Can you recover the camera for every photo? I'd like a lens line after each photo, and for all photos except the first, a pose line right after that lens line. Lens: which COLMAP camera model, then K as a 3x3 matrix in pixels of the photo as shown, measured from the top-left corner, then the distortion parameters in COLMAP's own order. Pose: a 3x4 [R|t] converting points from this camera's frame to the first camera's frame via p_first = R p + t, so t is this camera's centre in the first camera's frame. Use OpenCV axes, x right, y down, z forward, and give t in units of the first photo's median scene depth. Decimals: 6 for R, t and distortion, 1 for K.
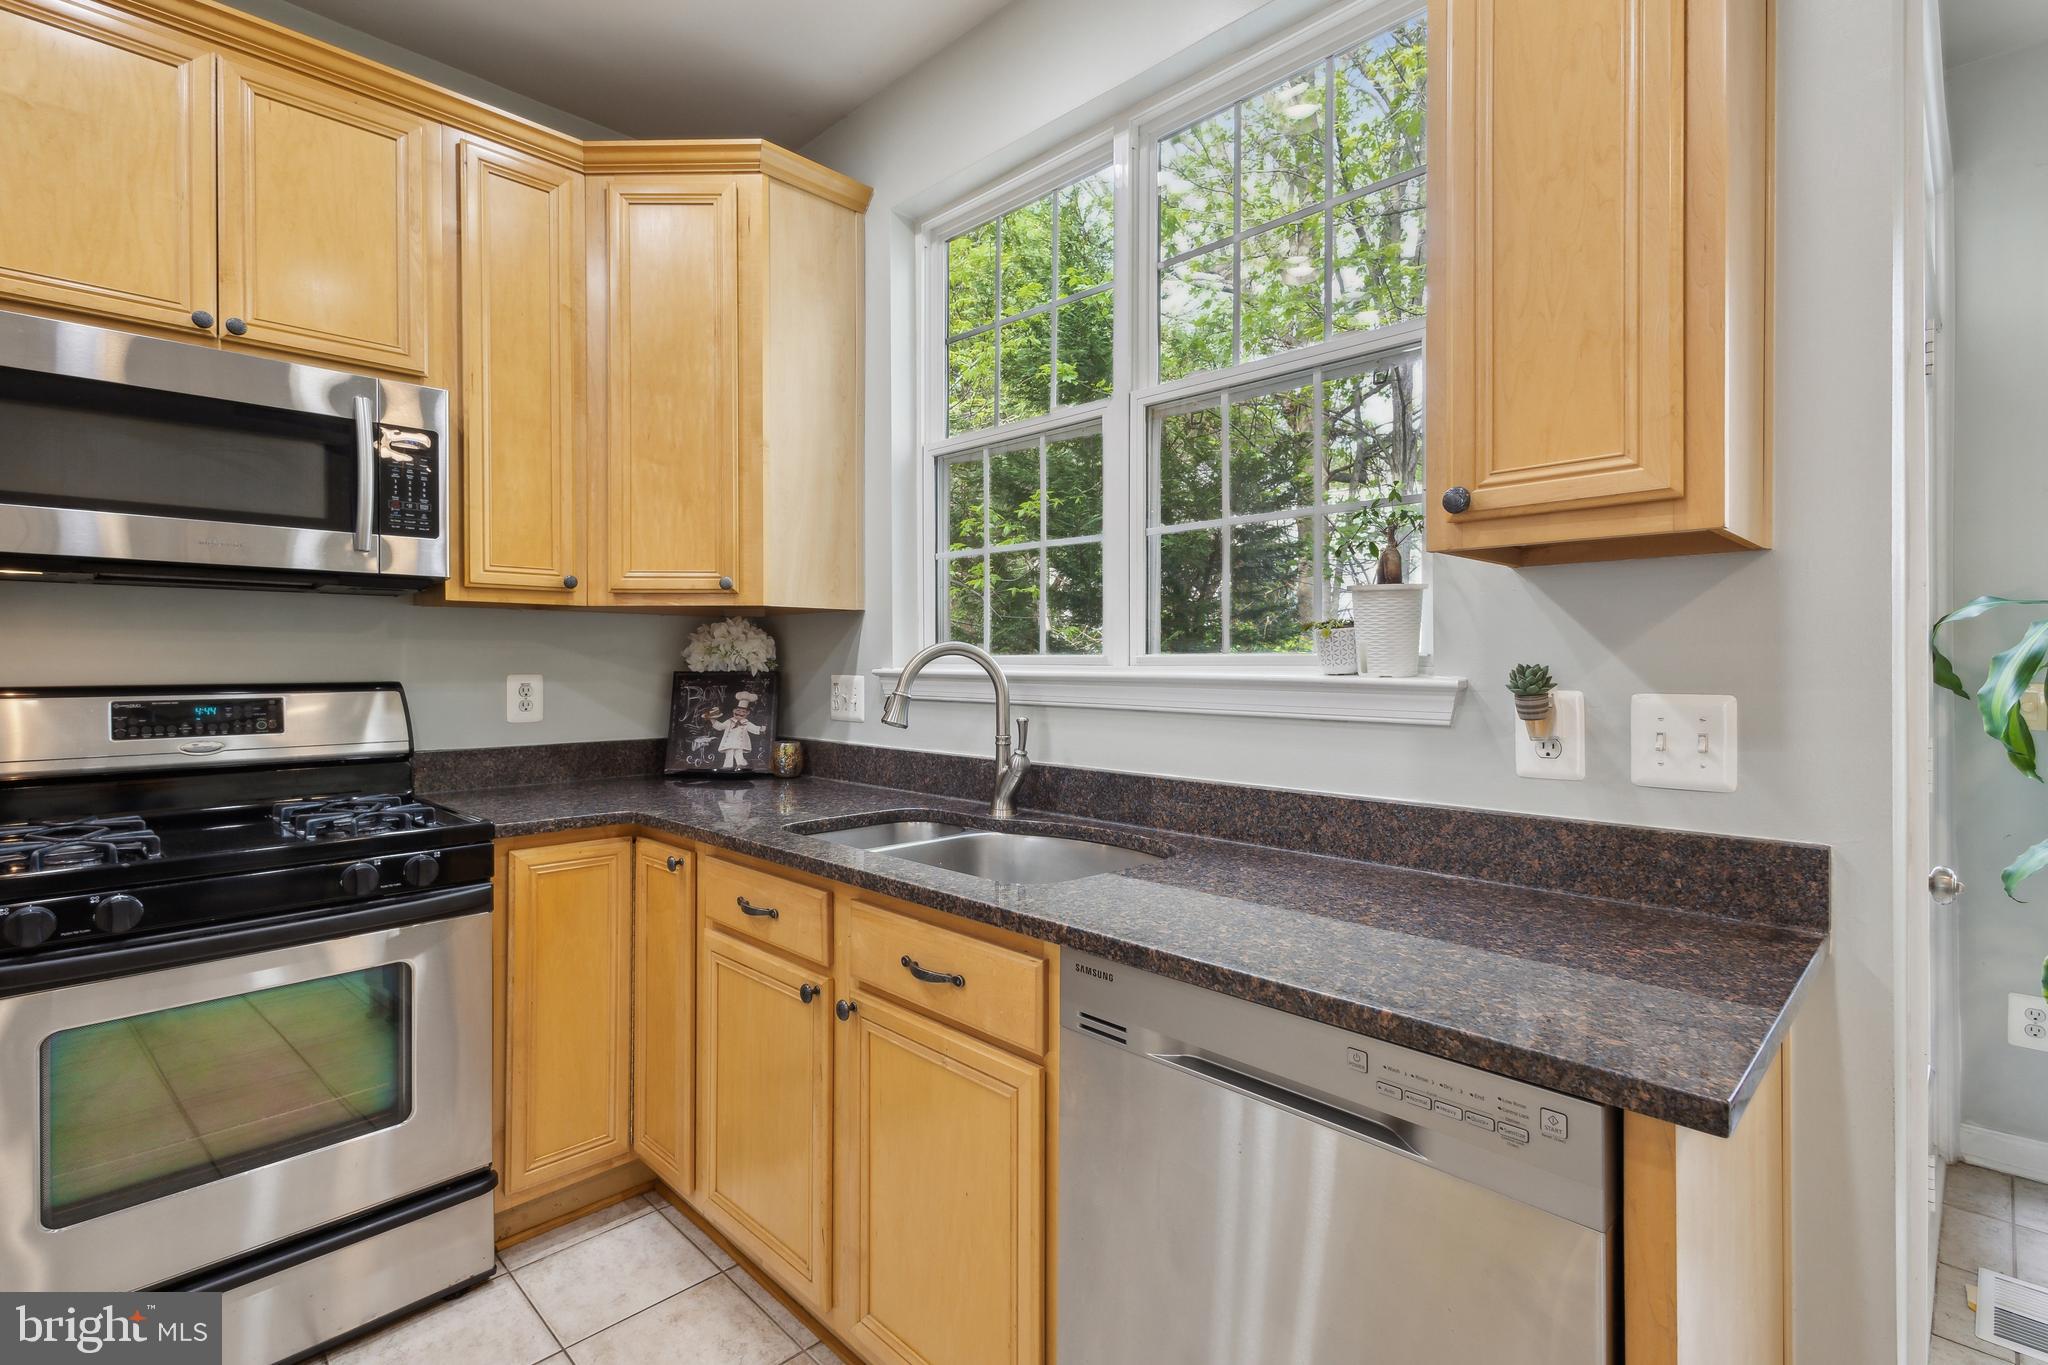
lens RADIAL K [[949.4, 0, 1020.5], [0, 949.4, 664.9], [0, 0, 1]] dist [0.018421, -0.004861]
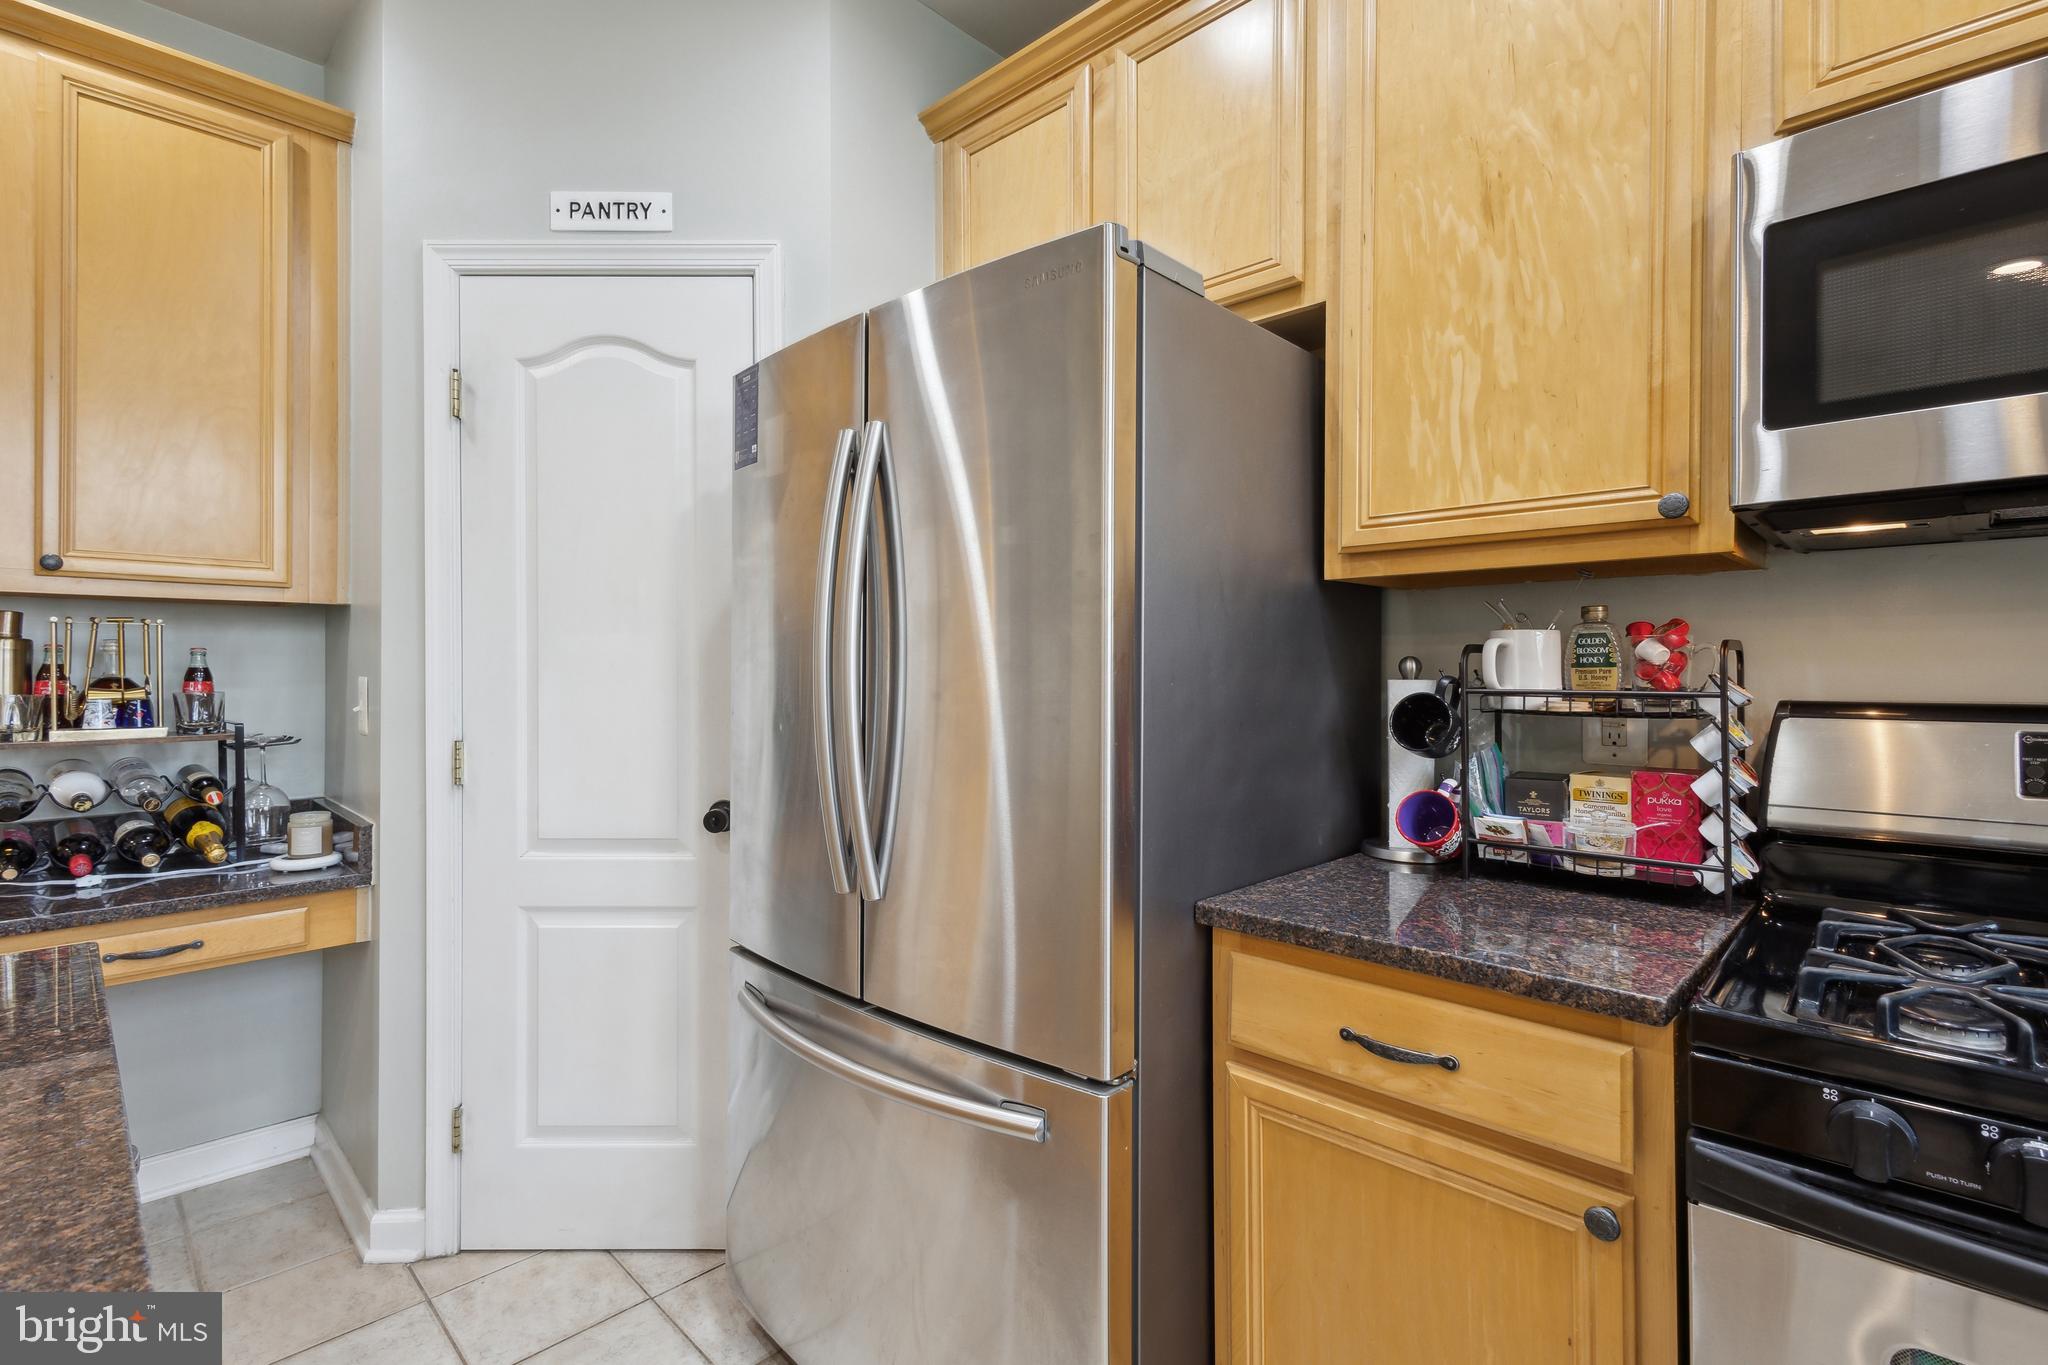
lens RADIAL K [[949.4, 0, 1025.0], [0, 949.4, 670.4], [0, 0, 1]] dist [0.018421, -0.004861]
pose [[0.014351, 0.000796, -0.999897, -0.331973], [-0.000983, 0.999999, 0.000782, -0.000136], [0.999897, 0.000971, 0.014352, 0.347332]]
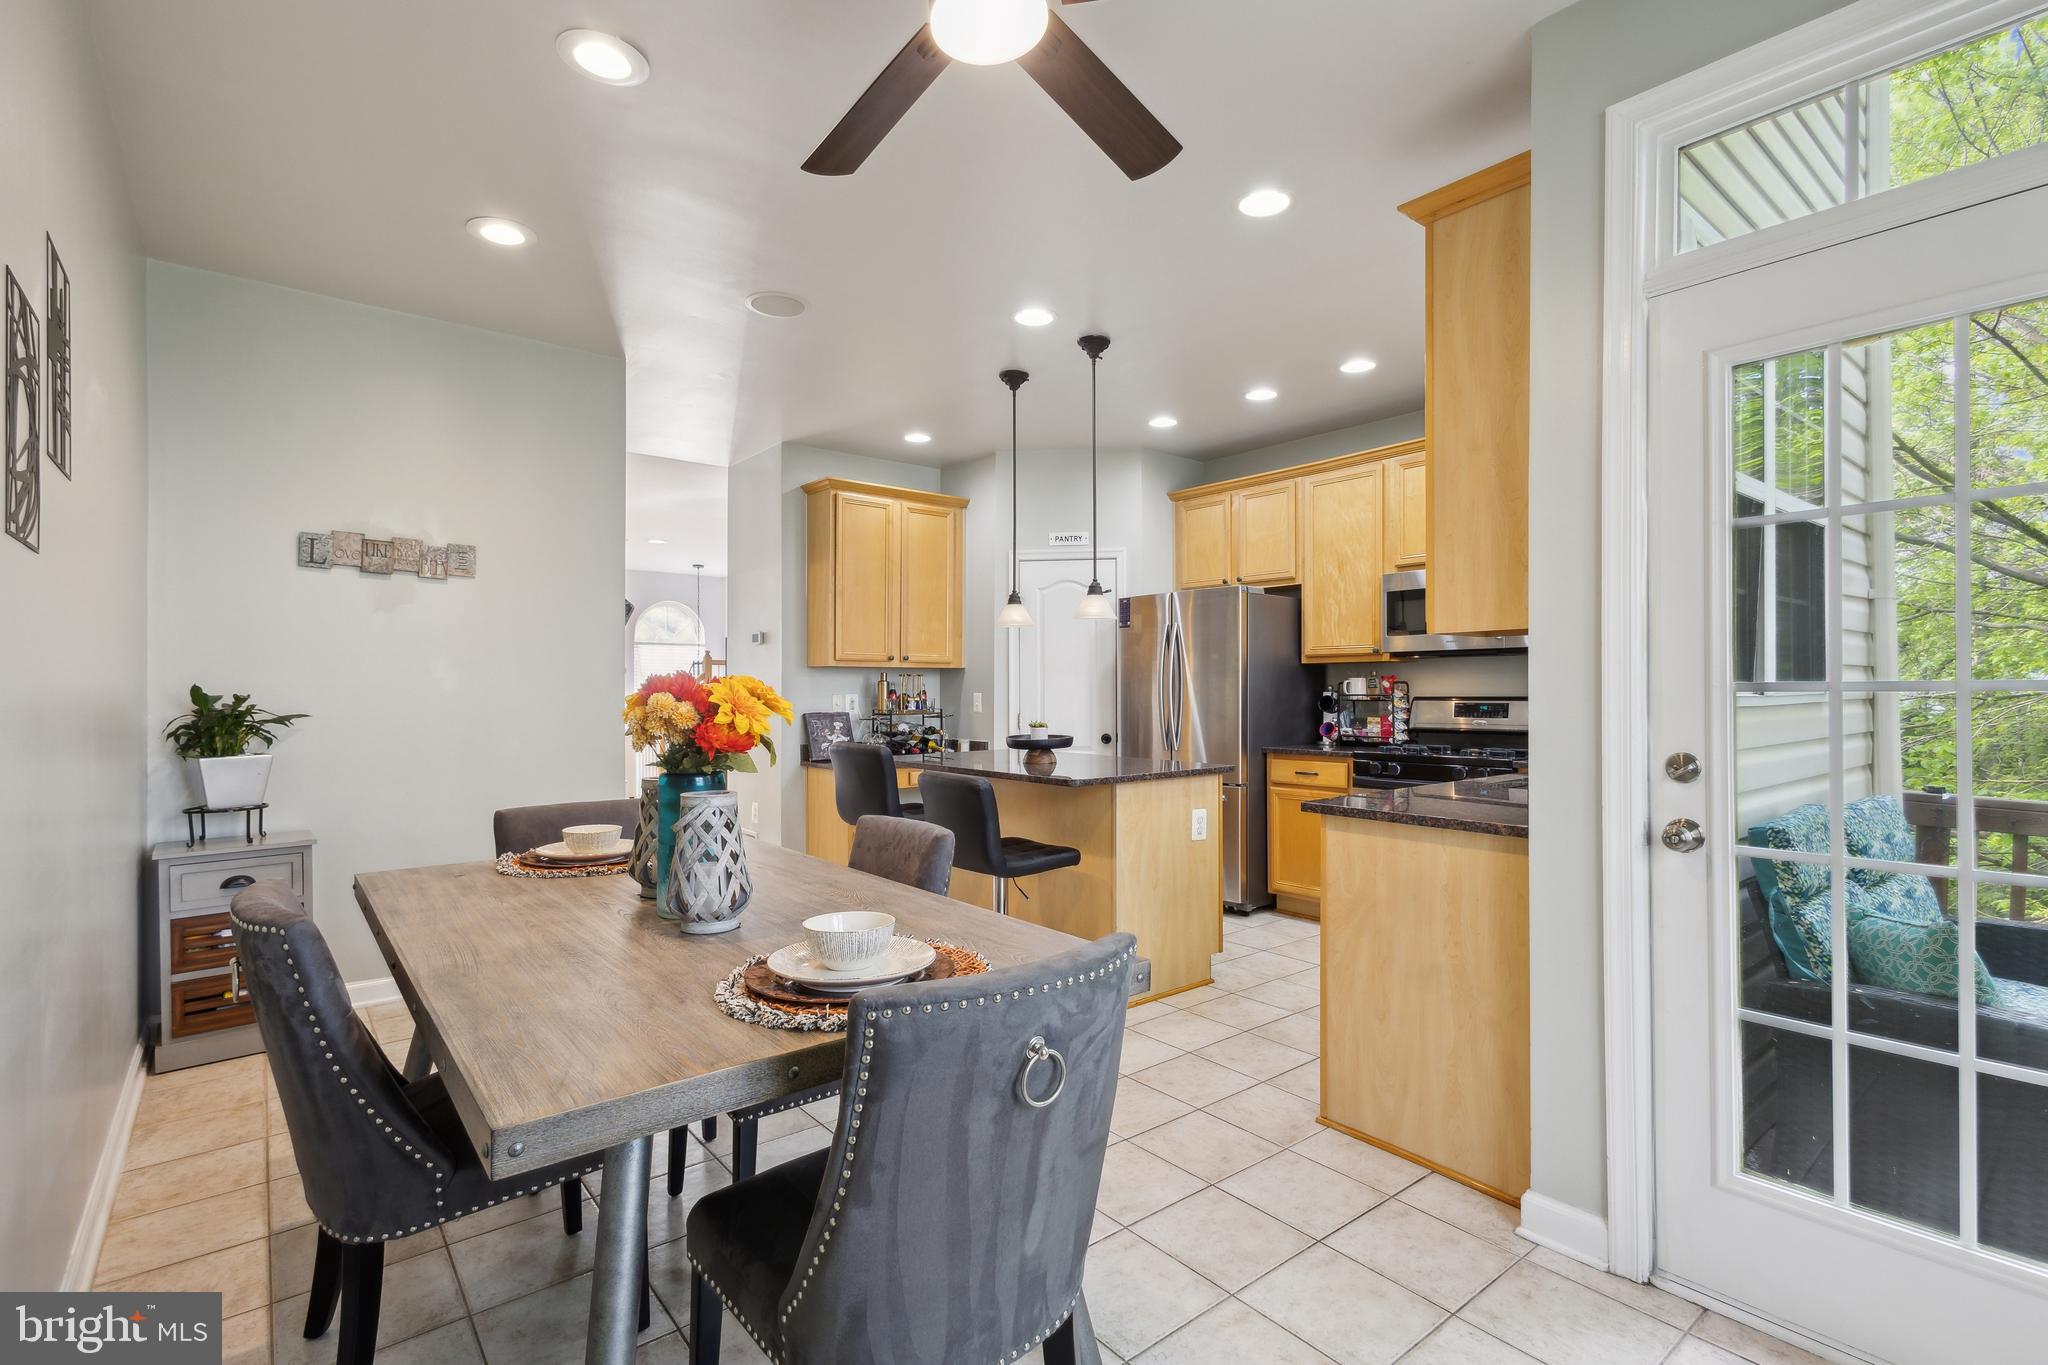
lens RADIAL K [[949.4, 0, 1017.5], [0, 949.4, 690.9], [0, 0, 1]] dist [0.018421, -0.004861]
pose [[-0.101330, 0.000218, -0.994853, 1.613700], [0.002829, 0.999996, -0.000069, 0.002830], [0.994849, -0.002821, -0.101330, 0.079240]]
